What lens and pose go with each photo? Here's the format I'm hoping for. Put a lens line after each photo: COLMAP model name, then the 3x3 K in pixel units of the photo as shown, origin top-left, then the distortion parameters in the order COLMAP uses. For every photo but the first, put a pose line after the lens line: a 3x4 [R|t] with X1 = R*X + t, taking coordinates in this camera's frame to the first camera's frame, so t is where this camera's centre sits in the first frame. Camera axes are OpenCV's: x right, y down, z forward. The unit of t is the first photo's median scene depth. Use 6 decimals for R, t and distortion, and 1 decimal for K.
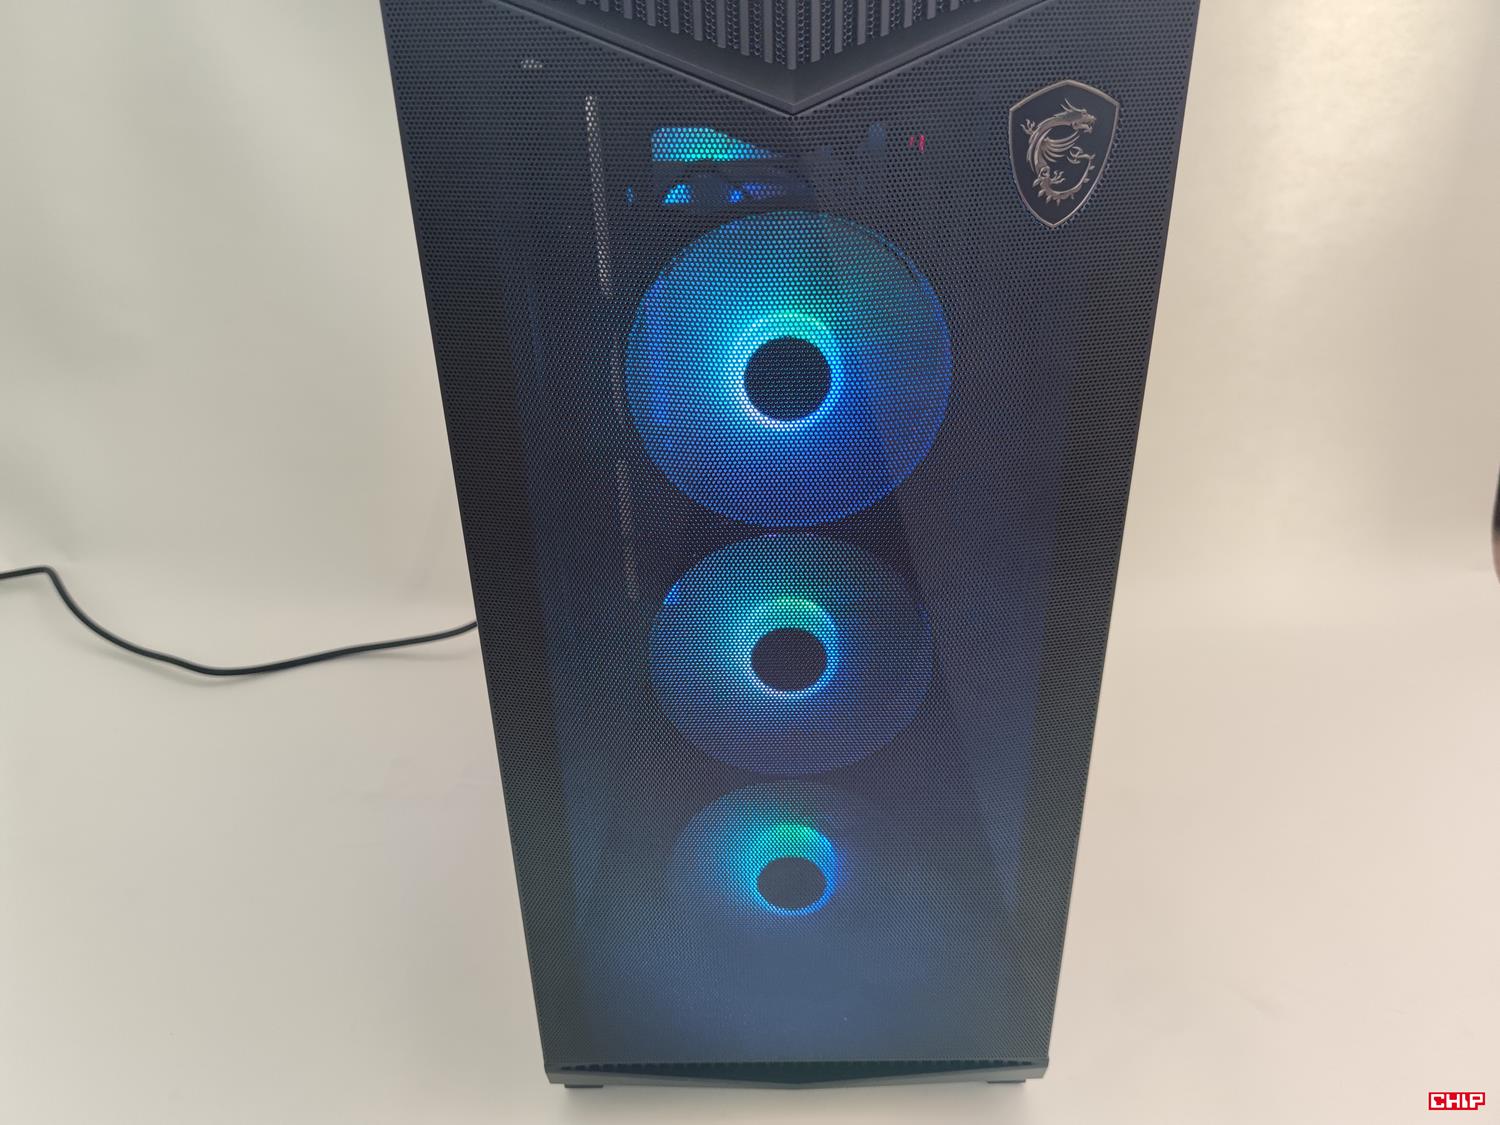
lens RADIAL K [[1088.4, 0, 752.4], [0, 1088.4, 568.9], [0, 0, 1]] dist [0.002612, 0.006190]
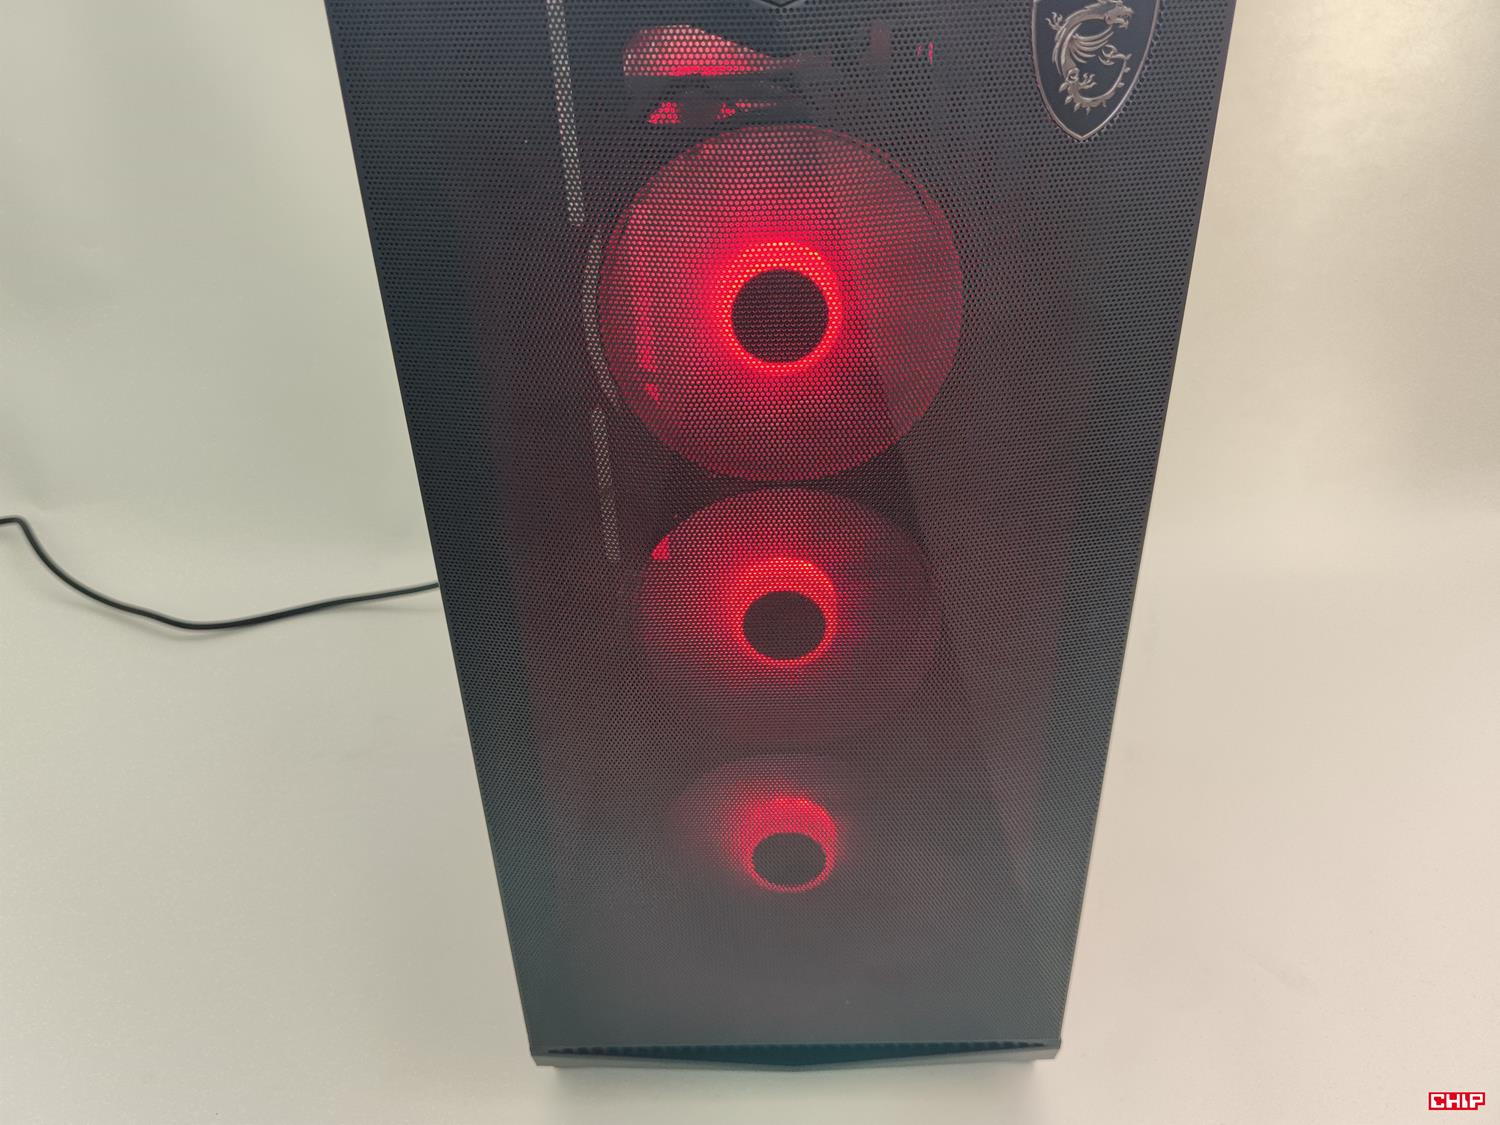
lens RADIAL K [[1103.3, 0, 757.9], [0, 1103.3, 564.7], [0, 0, 1]] dist [-0.007748, 0.002697]
pose [[0.999989, -0.004724, 0.000200, 0.015444], [0.004707, 0.998693, 0.050902, -0.020605], [-0.000441, -0.050901, 0.998704, 0.103774]]
